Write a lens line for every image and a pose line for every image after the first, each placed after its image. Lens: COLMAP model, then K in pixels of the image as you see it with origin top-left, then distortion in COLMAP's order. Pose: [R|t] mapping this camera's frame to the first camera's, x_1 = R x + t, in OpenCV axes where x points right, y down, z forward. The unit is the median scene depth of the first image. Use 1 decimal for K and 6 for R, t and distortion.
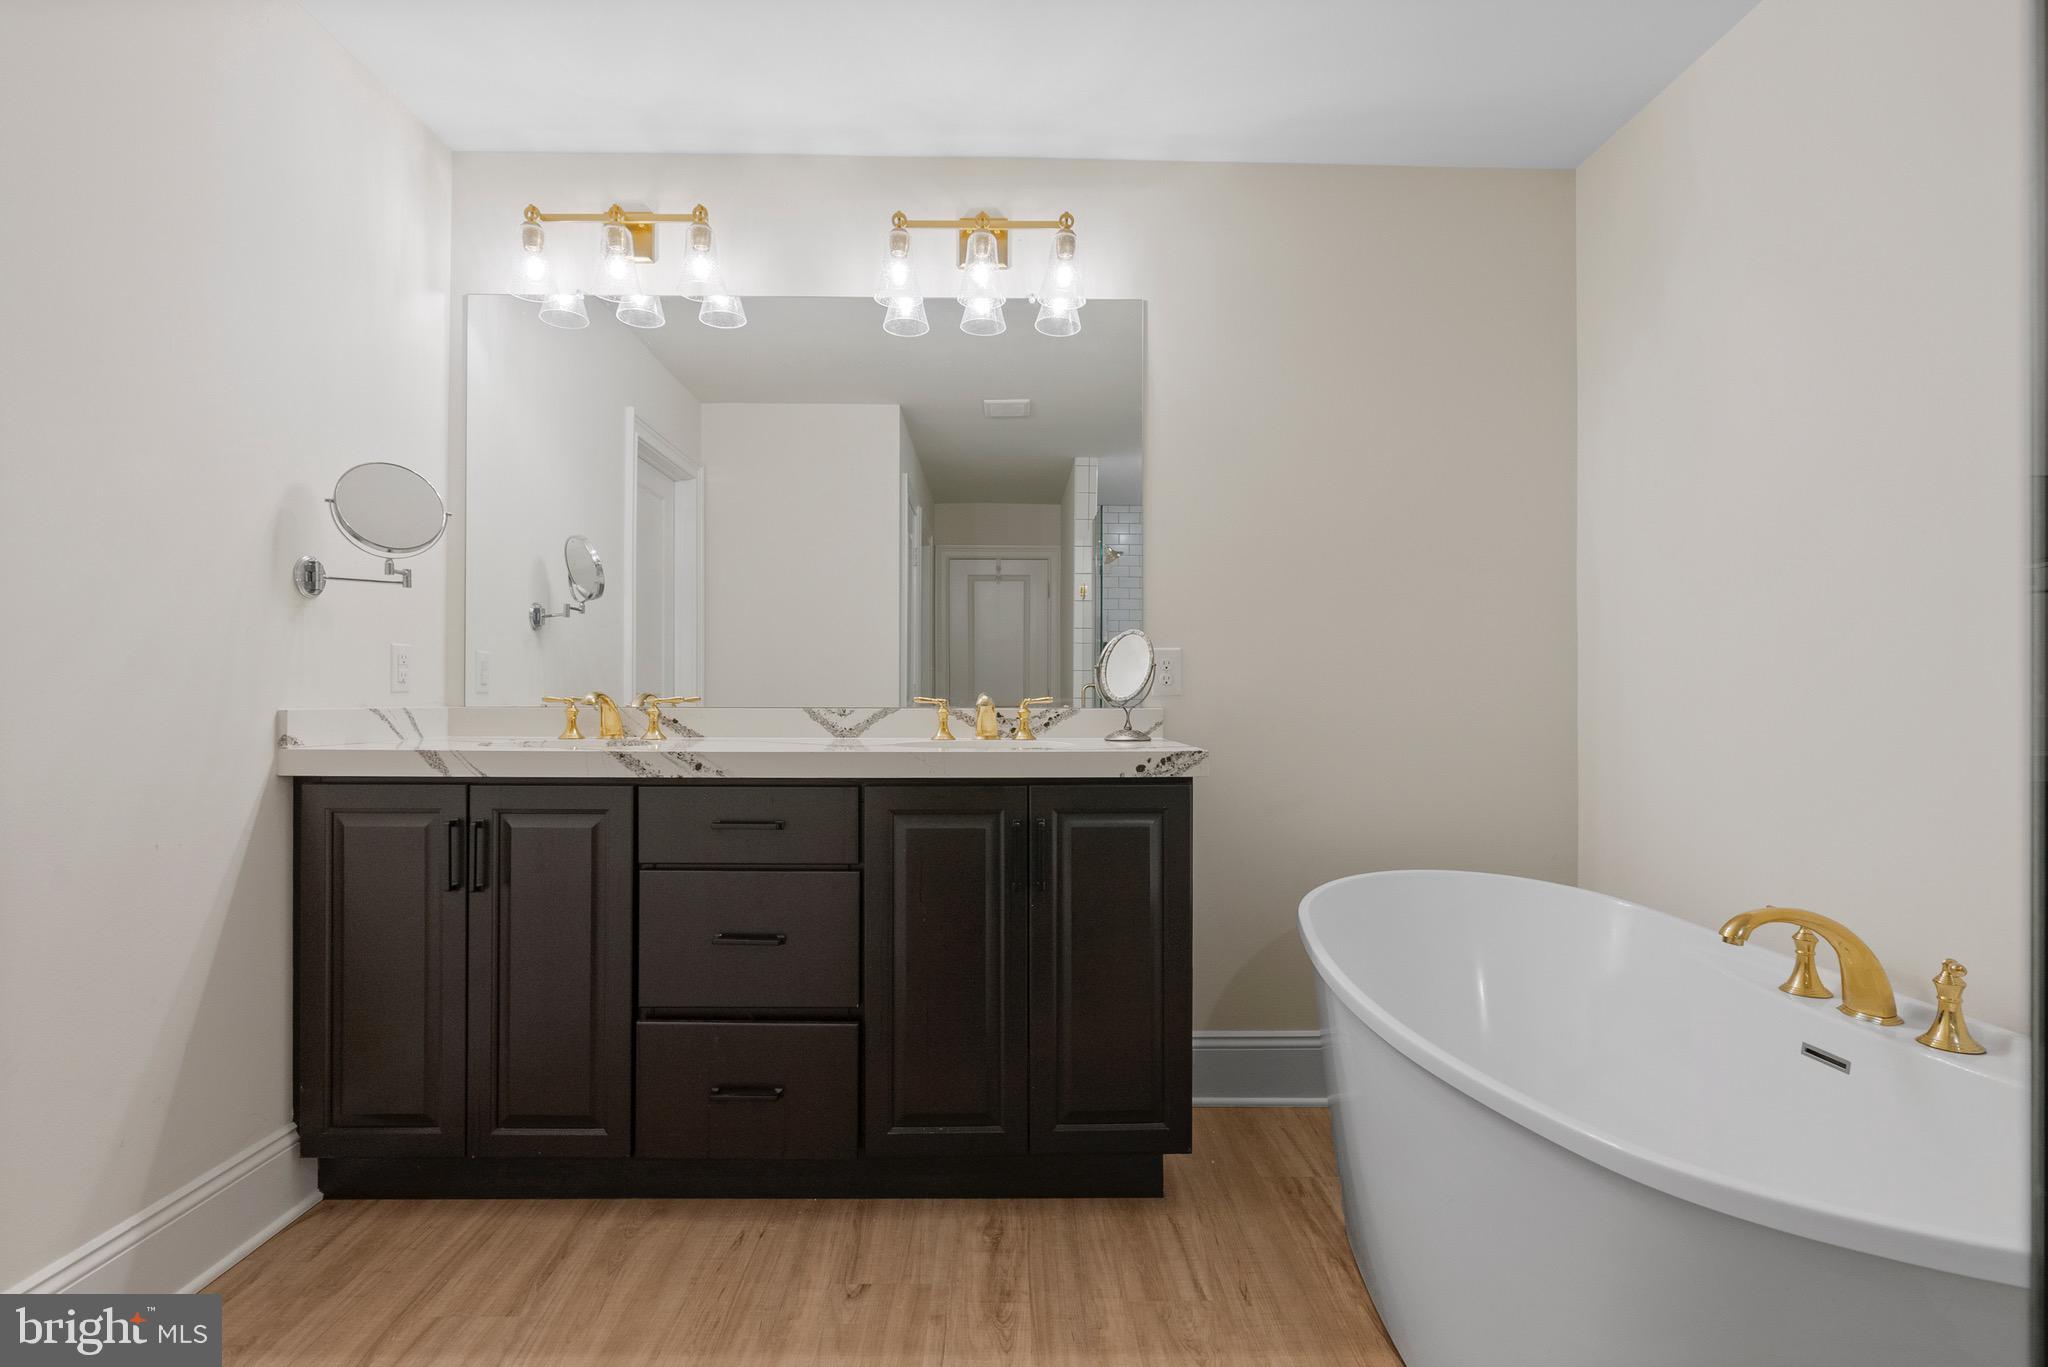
lens RADIAL K [[965.2, 0, 1018.3], [0, 965.2, 690.1], [0, 0, 1]] dist [0.000317, 0.000482]
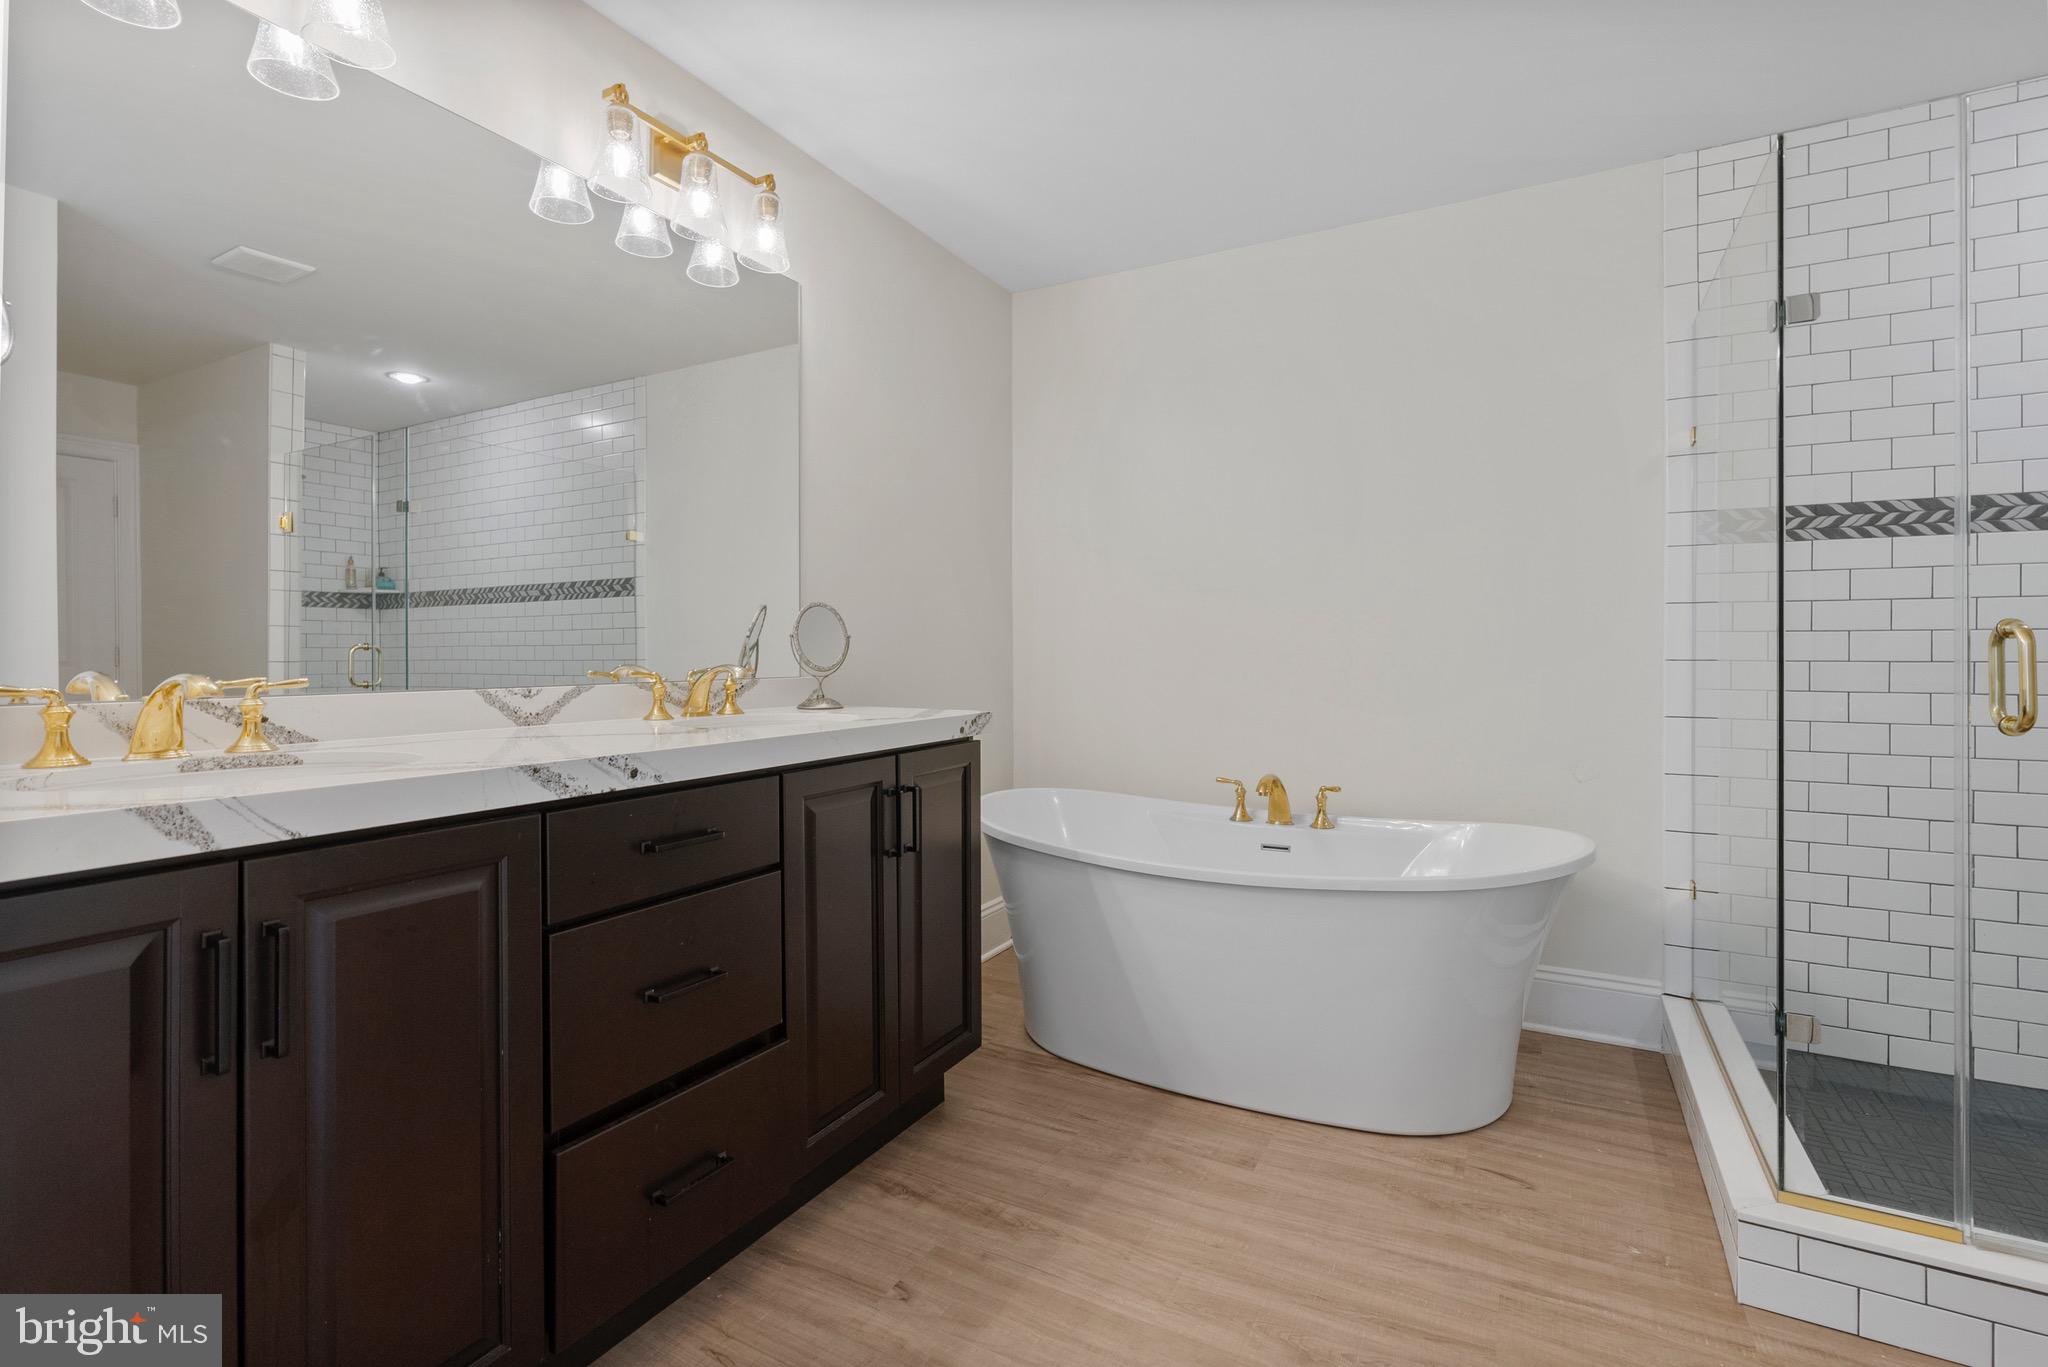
lens RADIAL K [[965.2, 0, 957.7], [0, 965.2, 645.7], [0, 0, 1]] dist [0.000317, 0.000482]
pose [[0.507063, -0.000550, 0.861909, -0.845977], [-0.003483, 0.999990, 0.002687, -0.022047], [-0.861902, -0.004365, 0.507056, 0.406881]]
